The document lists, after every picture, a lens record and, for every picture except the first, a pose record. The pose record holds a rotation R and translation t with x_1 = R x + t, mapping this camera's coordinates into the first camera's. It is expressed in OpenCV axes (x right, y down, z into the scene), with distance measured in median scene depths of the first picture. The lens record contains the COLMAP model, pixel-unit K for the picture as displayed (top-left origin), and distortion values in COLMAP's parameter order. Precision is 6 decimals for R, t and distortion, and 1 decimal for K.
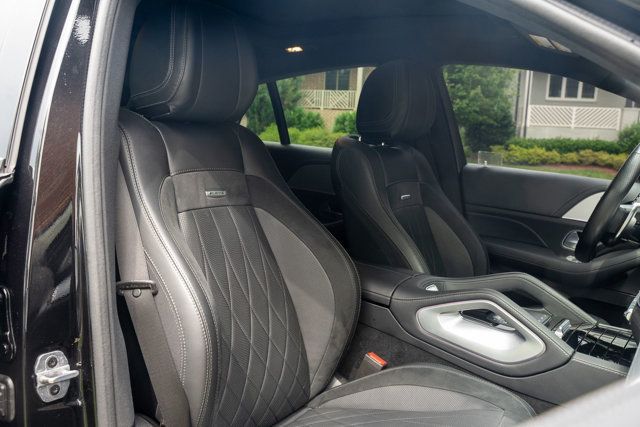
lens RADIAL K [[635.4, 0, 321.3], [0, 635.4, 216.7], [0, 0, 1]] dist [-0.015387, 0.000000]
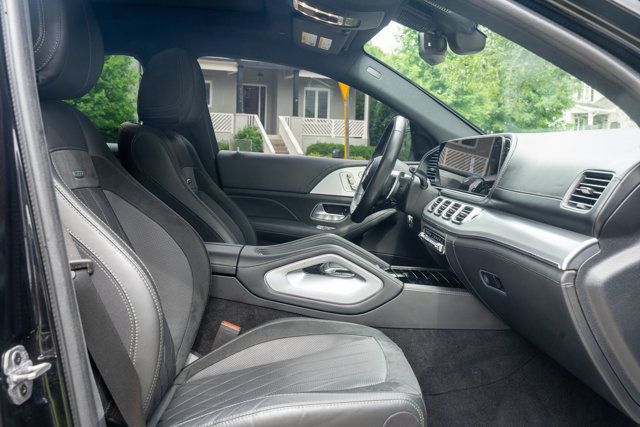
lens RADIAL K [[635.4, 0, 321.8], [0, 635.4, 213.8], [0, 0, 1]] dist [-0.015387, 0.000000]
pose [[0.828633, -0.079063, 0.554180, -0.360630], [0.087015, 0.996135, 0.012006, 0.038654], [-0.552987, 0.038274, 0.832310, 0.028396]]
